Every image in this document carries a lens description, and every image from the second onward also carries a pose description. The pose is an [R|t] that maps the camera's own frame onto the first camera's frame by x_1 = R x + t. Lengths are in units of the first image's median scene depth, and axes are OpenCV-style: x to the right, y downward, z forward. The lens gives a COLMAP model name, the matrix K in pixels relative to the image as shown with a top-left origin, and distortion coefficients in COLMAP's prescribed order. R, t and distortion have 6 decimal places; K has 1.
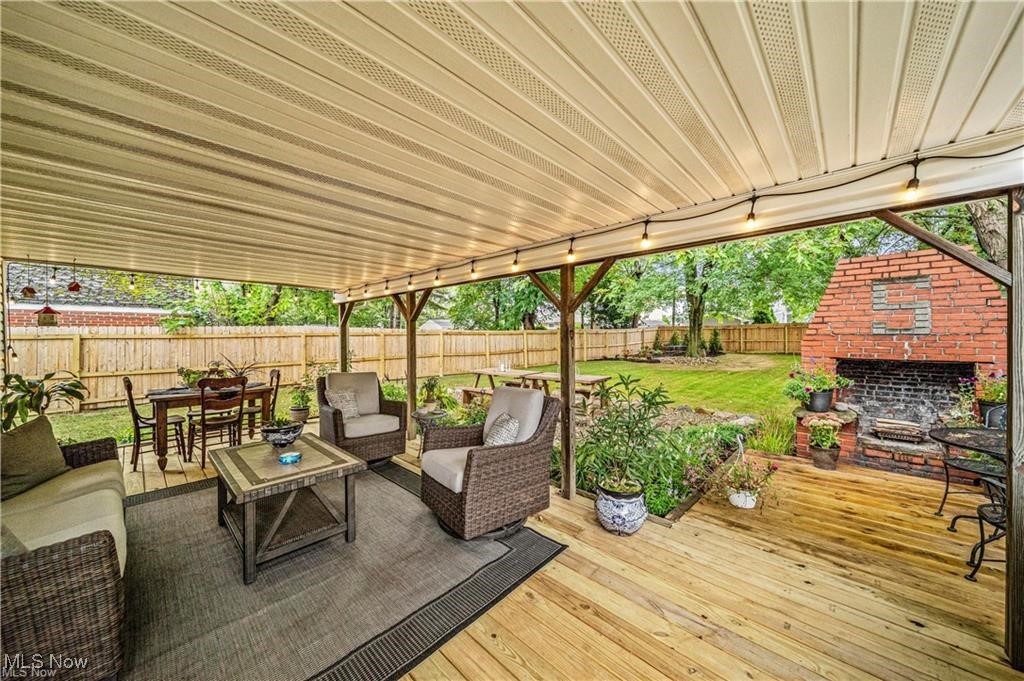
lens RADIAL K [[361.1, 0, 509.9], [0, 361.1, 335.1], [0, 0, 1]] dist [-0.000224, -0.000472]
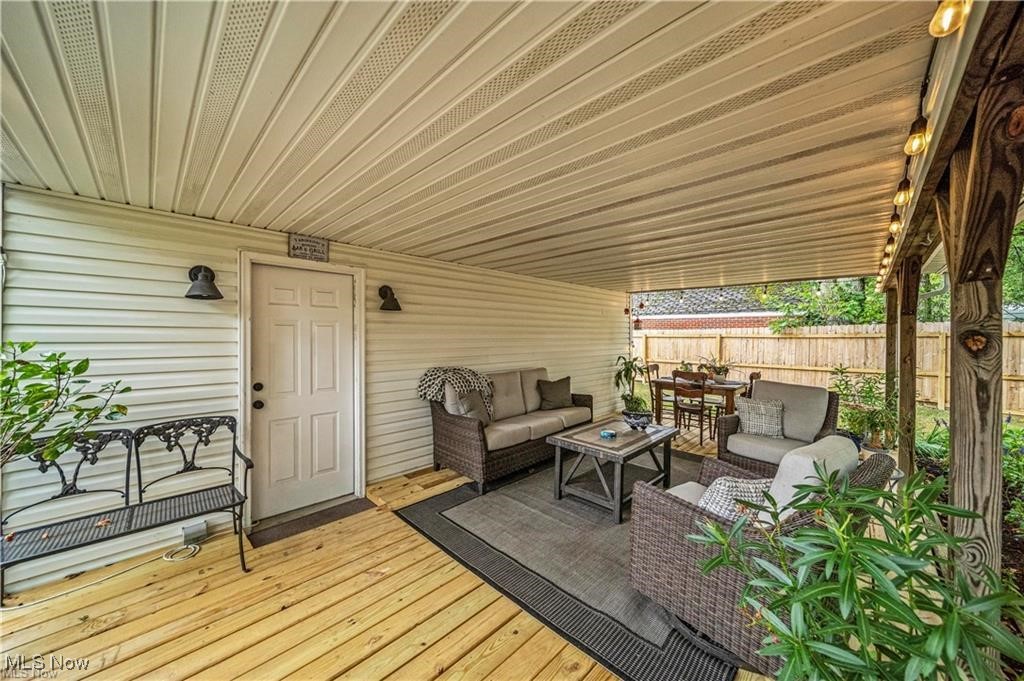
lens RADIAL K [[361.1, 0, 509.9], [0, 361.1, 335.1], [0, 0, 1]] dist [-0.000224, -0.000472]
pose [[-0.025908, 0.006413, -0.999644, 0.432035], [-0.002328, 0.999976, 0.006475, -0.009549], [0.999662, 0.002495, -0.025892, 0.443625]]
